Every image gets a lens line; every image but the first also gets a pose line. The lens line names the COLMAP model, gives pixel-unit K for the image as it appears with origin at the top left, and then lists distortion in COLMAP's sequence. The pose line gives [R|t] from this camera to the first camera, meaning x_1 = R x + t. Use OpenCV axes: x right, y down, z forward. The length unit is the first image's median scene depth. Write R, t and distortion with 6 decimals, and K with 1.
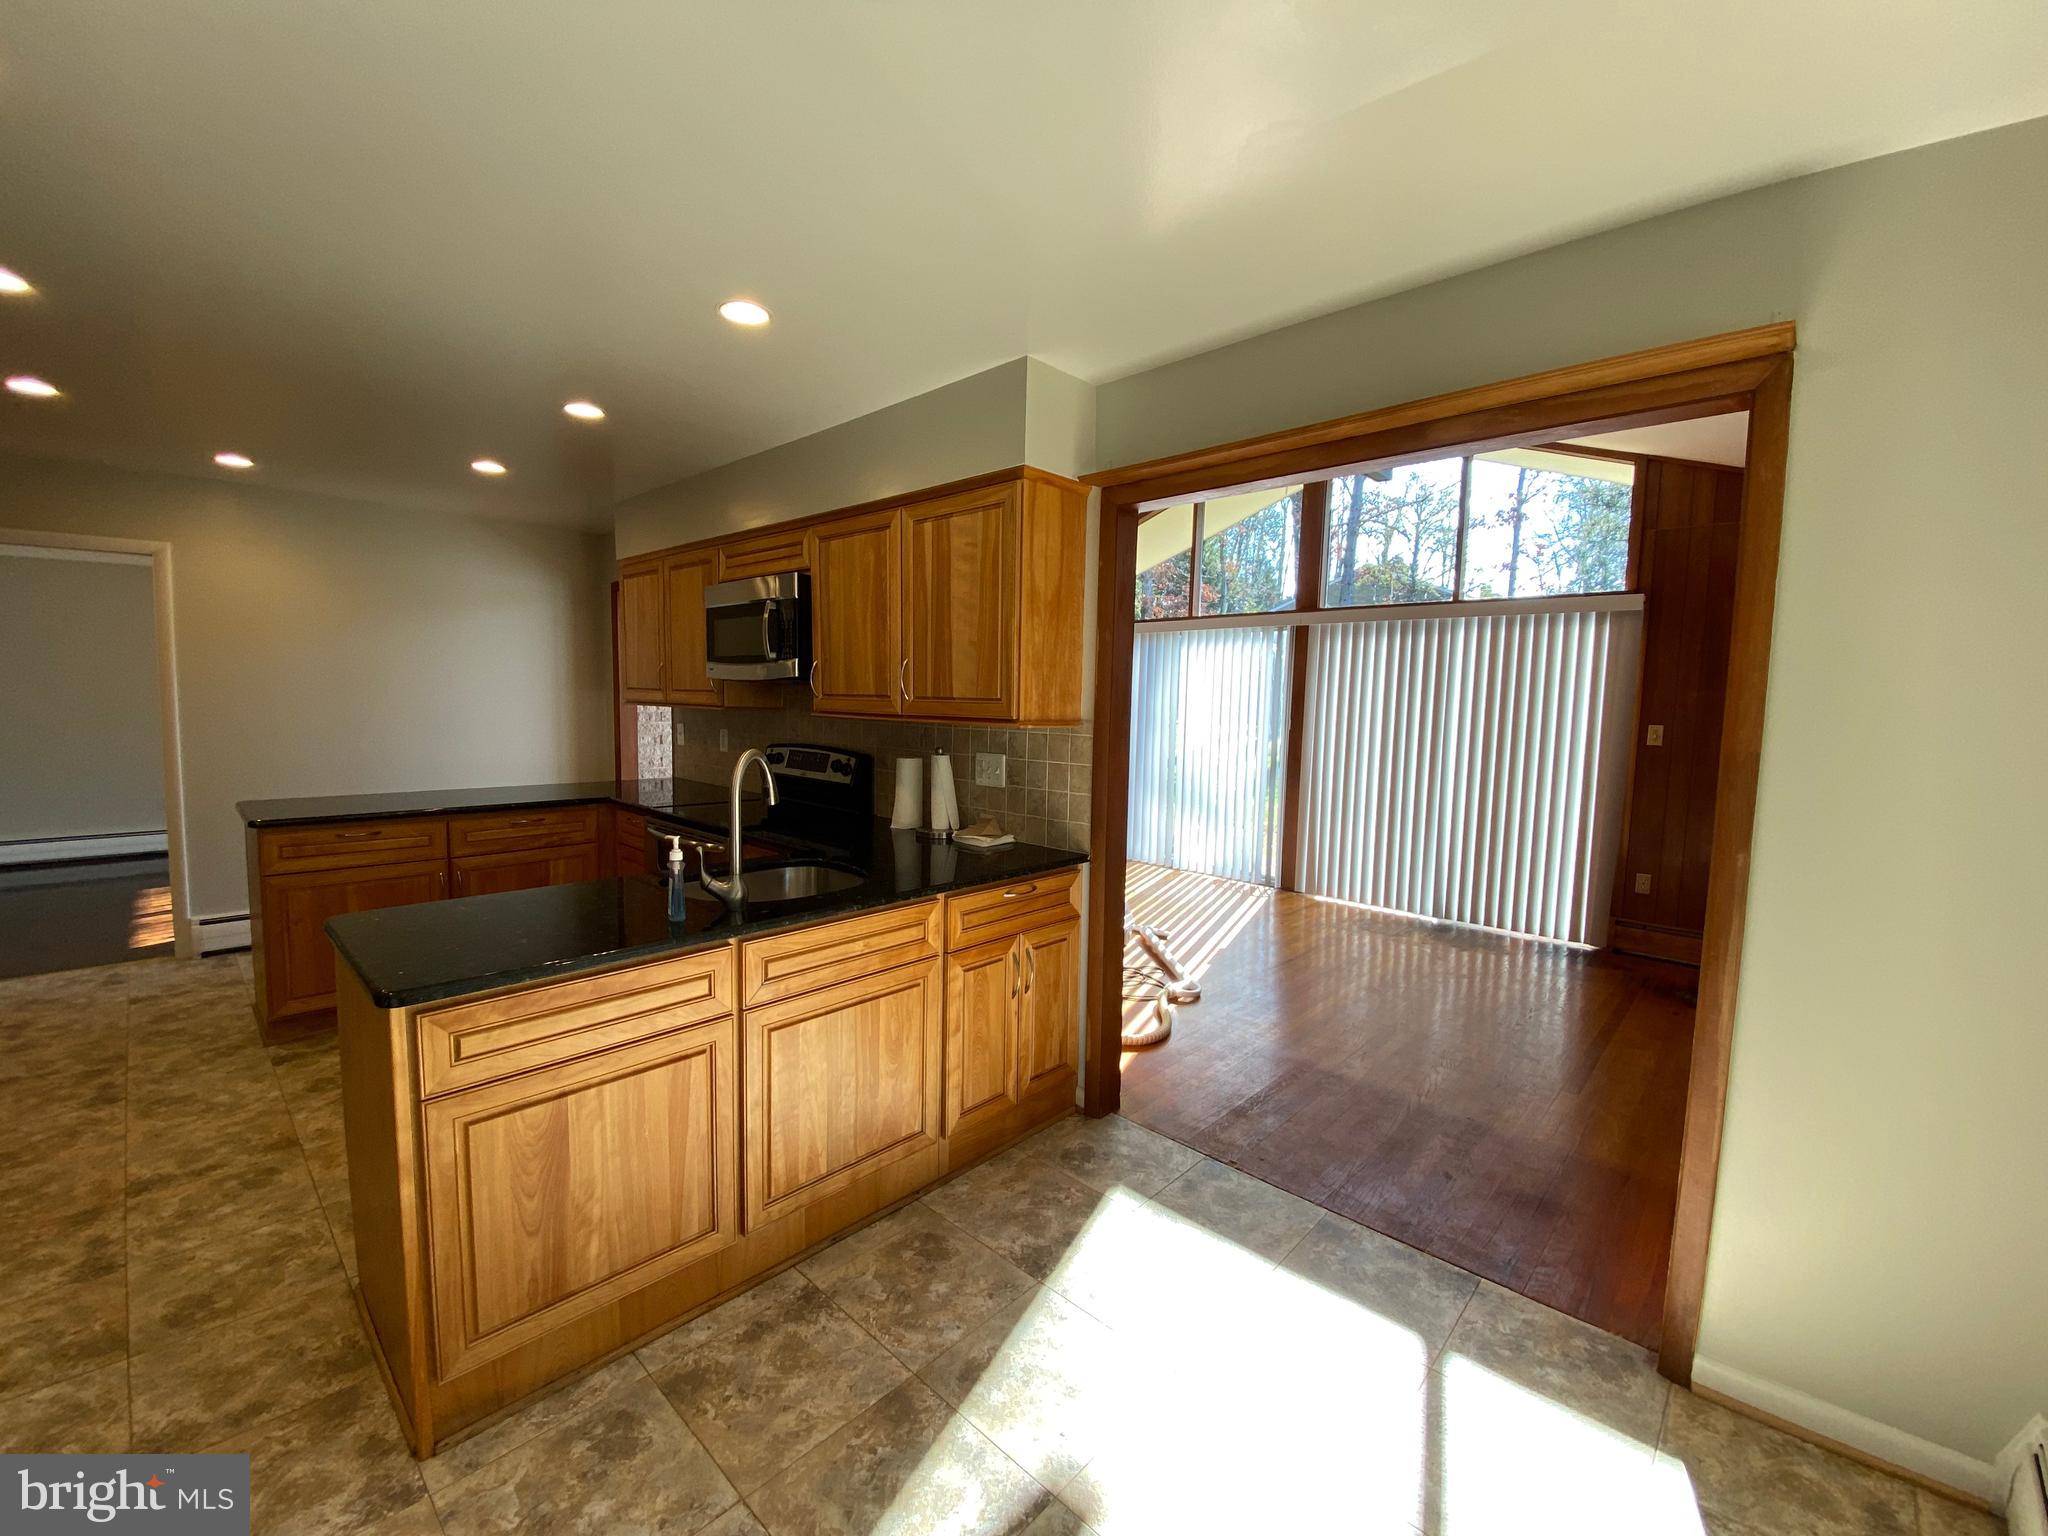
lens RADIAL K [[835.7, 0, 1019.6], [0, 835.7, 760.5], [0, 0, 1]] dist [0.023272, -0.016373]
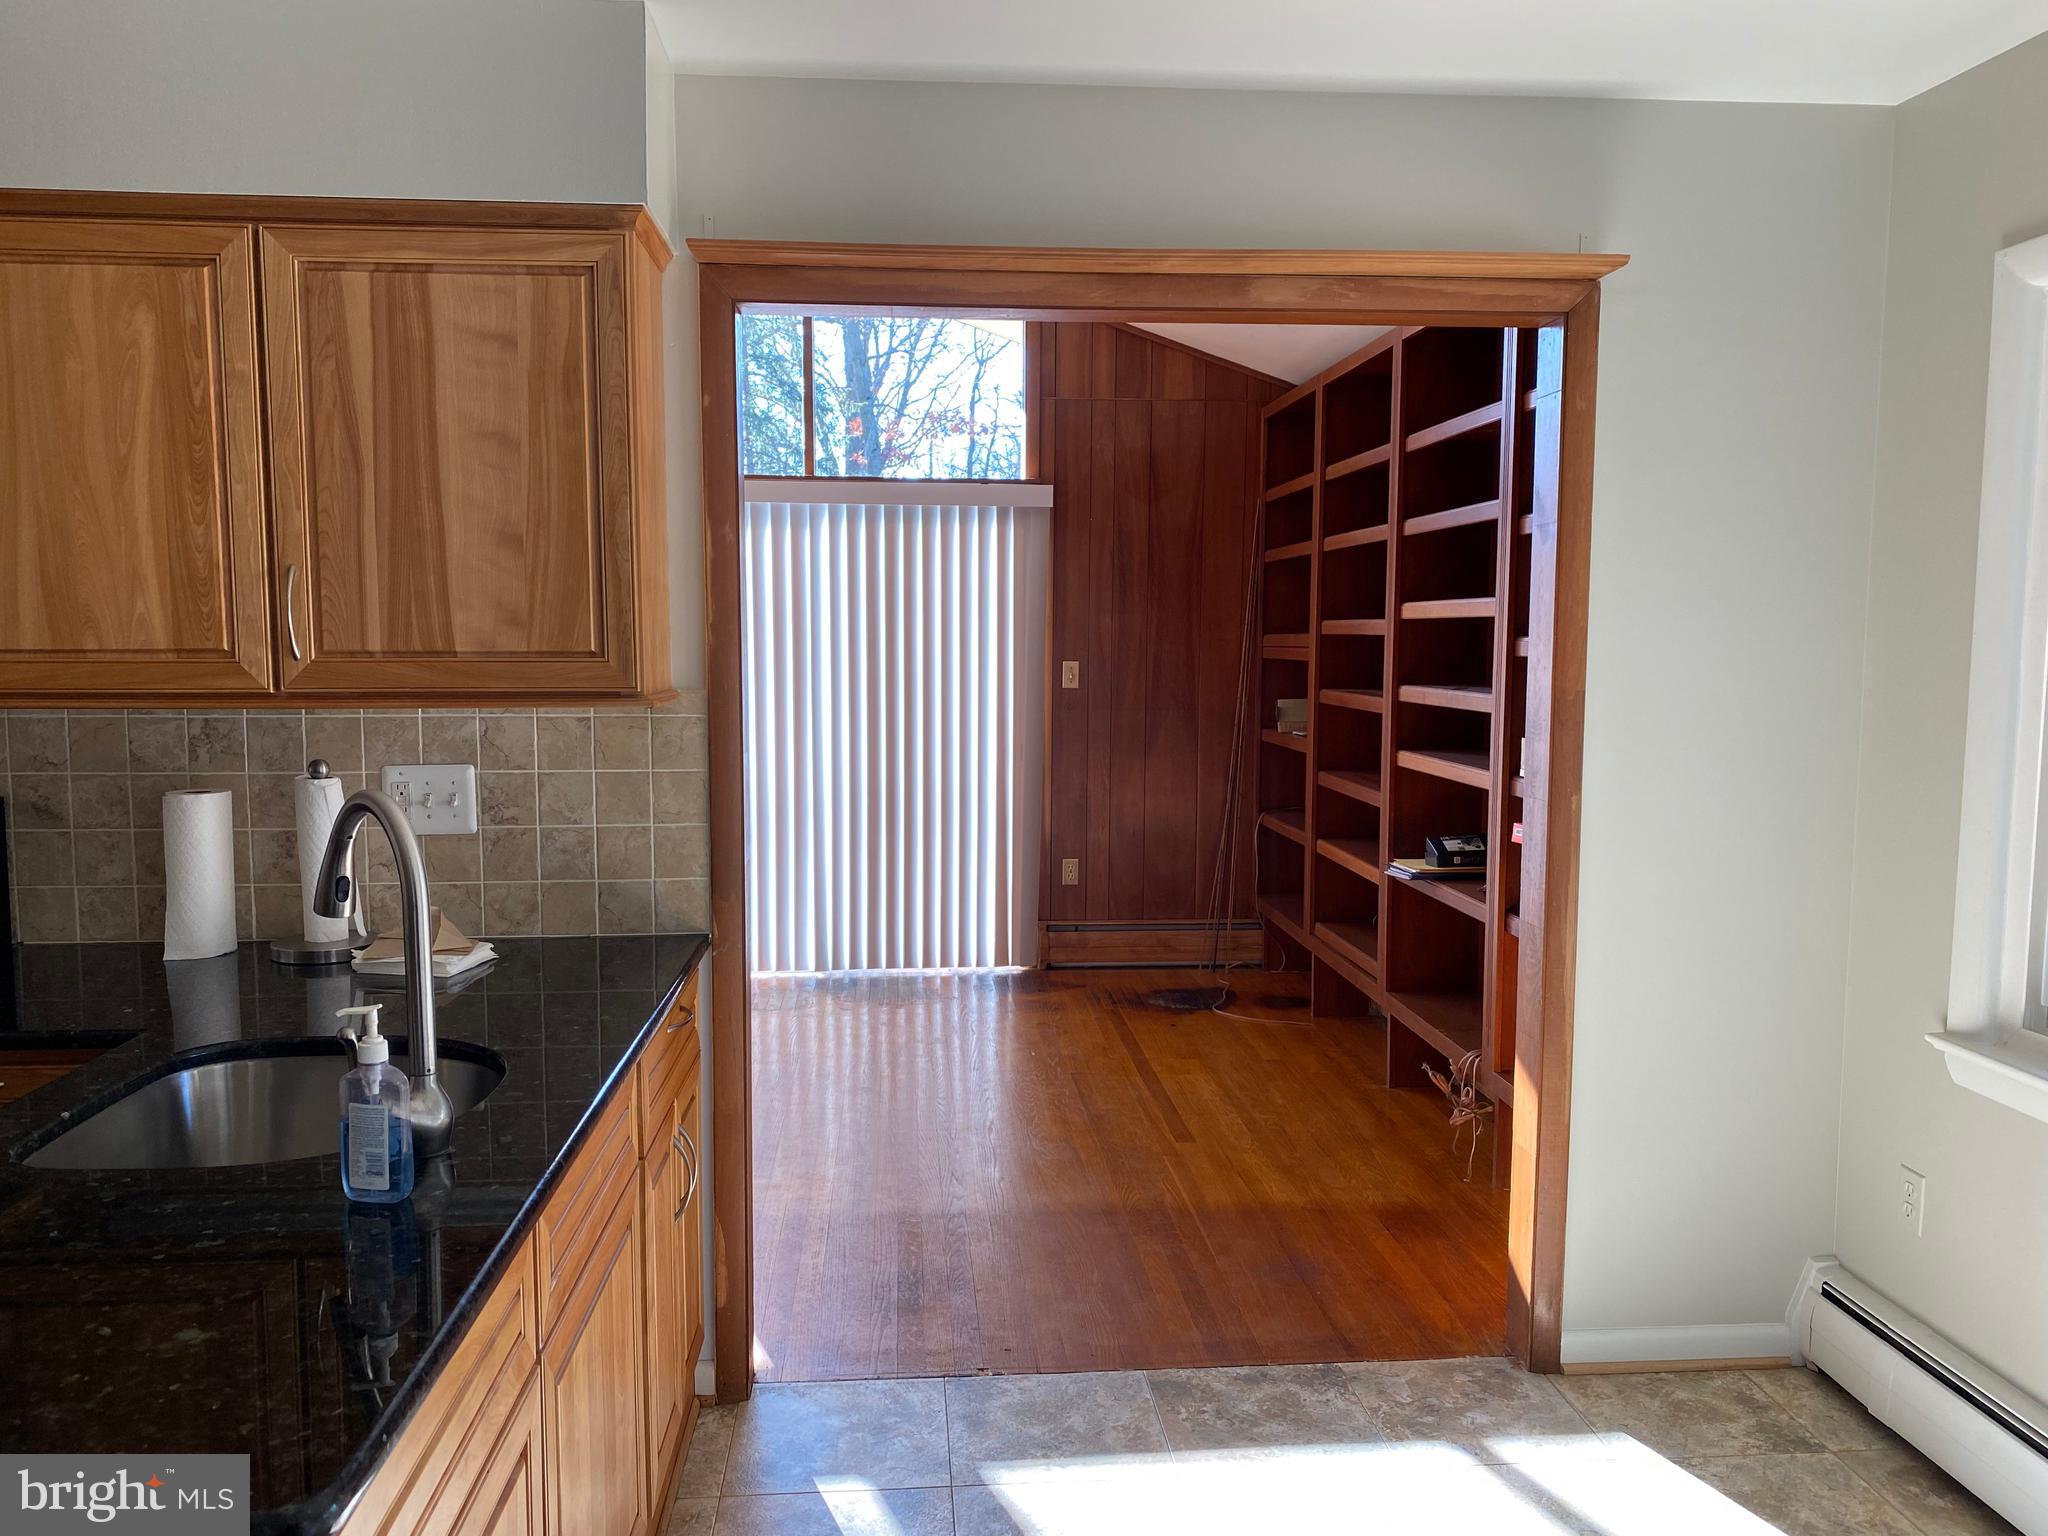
lens RADIAL K [[1560.5, 0, 1016.0], [0, 1560.5, 769.4], [0, 0, 1]] dist [0.075634, -0.064478]
pose [[0.673435, -0.083964, 0.734463, -0.525080], [0.069123, 0.996328, 0.050520, -0.031954], [-0.736008, 0.016746, 0.676766, 0.148773]]
